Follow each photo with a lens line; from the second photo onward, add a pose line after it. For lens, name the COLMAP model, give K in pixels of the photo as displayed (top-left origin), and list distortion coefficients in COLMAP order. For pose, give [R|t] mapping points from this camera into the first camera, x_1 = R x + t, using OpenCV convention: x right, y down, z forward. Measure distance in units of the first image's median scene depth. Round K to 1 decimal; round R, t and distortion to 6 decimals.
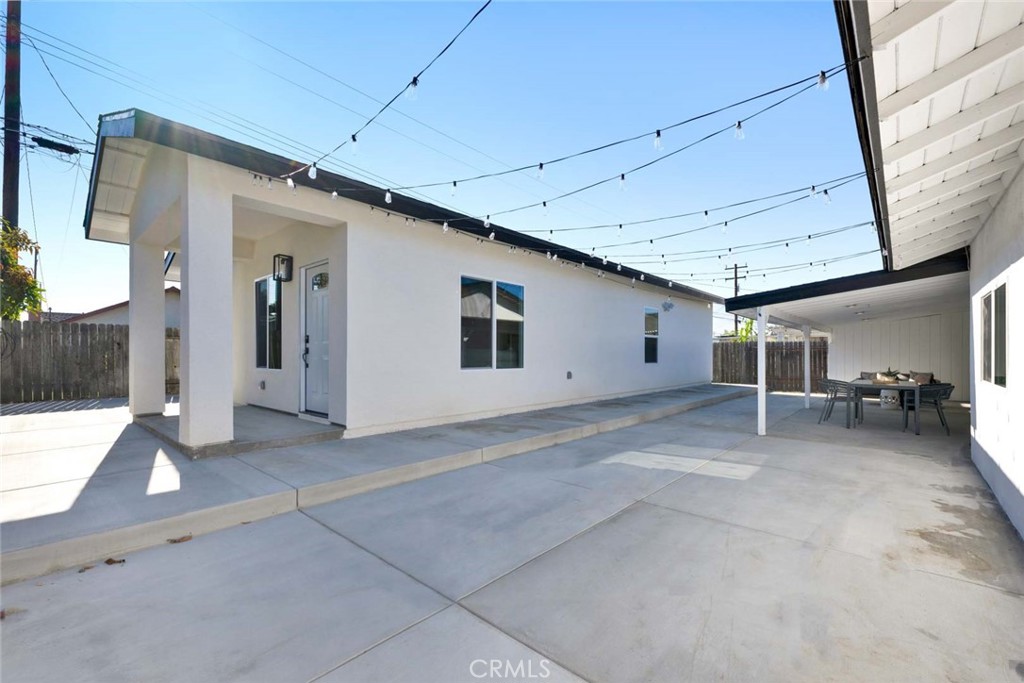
lens RADIAL K [[417.3, 0, 508.0], [0, 417.3, 349.4], [0, 0, 1]] dist [-0.000617, -0.000145]
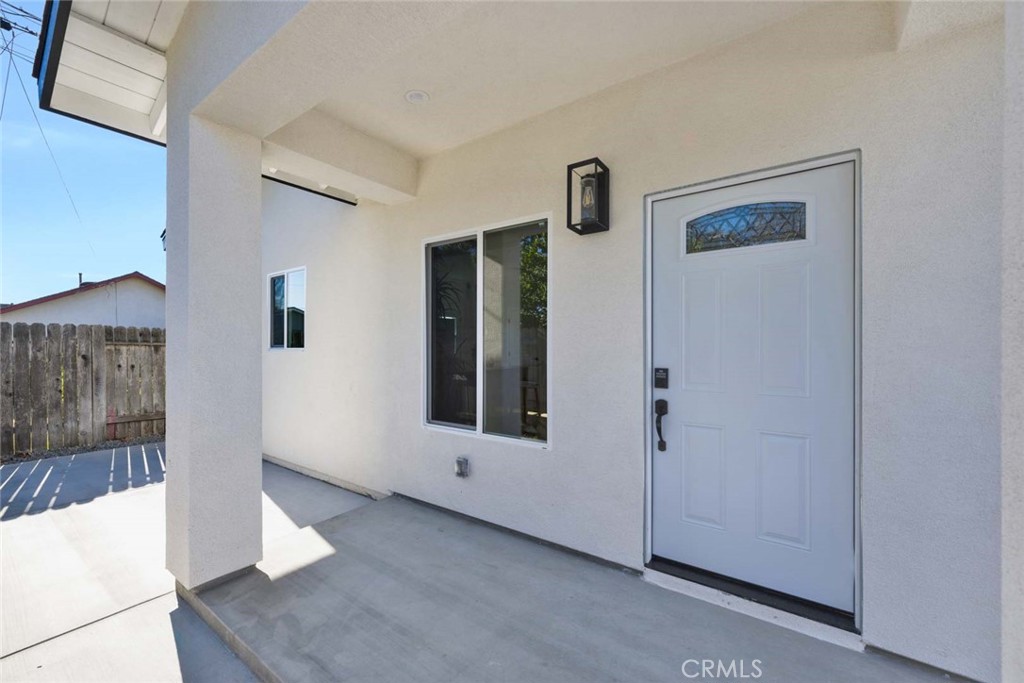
lens RADIAL K [[413.9, 0, 512.0], [0, 413.9, 341.5], [0, 0, 1]] dist [-0.000839, 0.000439]
pose [[0.996275, -0.000677, 0.086236, -0.572430], [0.000919, 0.999996, -0.002775, -0.050628], [-0.086234, 0.002844, 0.996271, 0.545248]]
